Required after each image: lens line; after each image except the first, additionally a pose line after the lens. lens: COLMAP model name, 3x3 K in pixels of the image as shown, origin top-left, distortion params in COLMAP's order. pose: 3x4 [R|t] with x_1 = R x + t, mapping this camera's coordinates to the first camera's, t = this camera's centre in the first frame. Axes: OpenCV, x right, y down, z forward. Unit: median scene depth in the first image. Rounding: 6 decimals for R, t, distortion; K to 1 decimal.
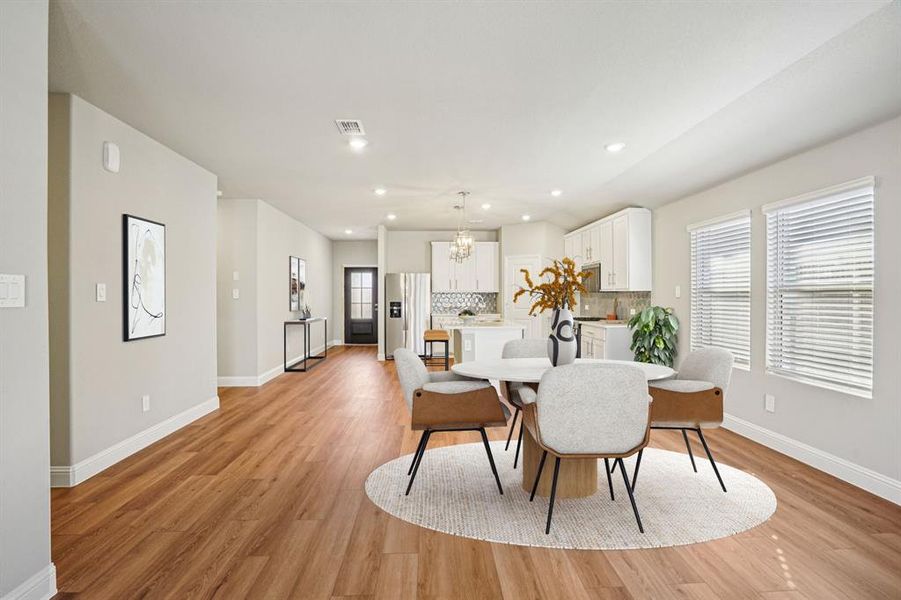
lens RADIAL K [[417.1, 0, 445.1], [0, 417.1, 300.7], [0, 0, 1]] dist [-0.051383, 0.014888]
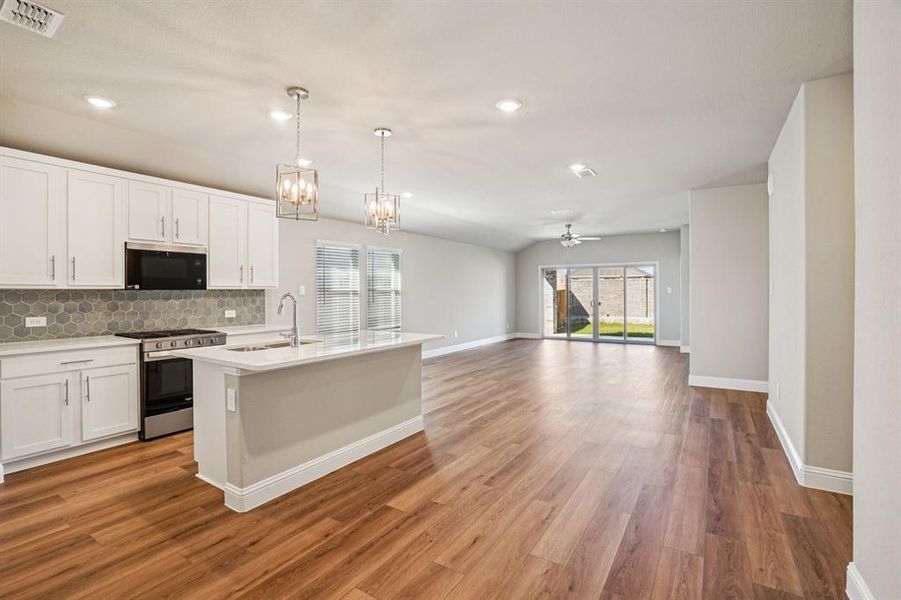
lens RADIAL K [[417.1, 0, 450.2], [0, 417.1, 295.8], [0, 0, 1]] dist [-0.051383, 0.014888]
pose [[-0.818943, 0.001026, 0.573874, -0.266600], [0.015400, 0.999678, 0.020191, -0.013841], [-0.573668, 0.025373, -0.818695, 0.978890]]
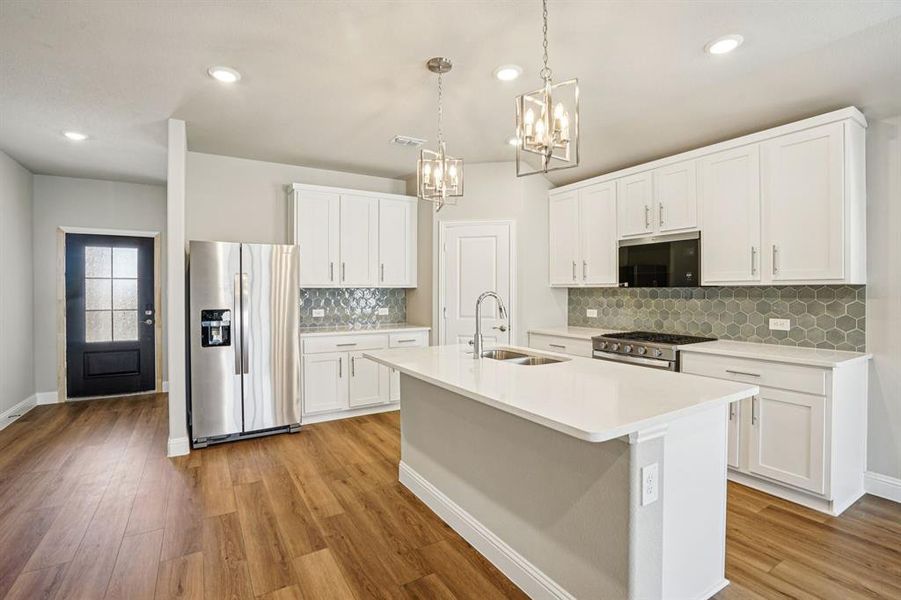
lens RADIAL K [[417.1, 0, 445.5], [0, 417.1, 296.2], [0, 0, 1]] dist [-0.051383, 0.014888]
pose [[0.876422, -0.004815, 0.481520, -0.112918], [0.007077, 0.999971, -0.002881, -0.007558], [-0.481492, 0.005933, 0.876430, 0.515961]]
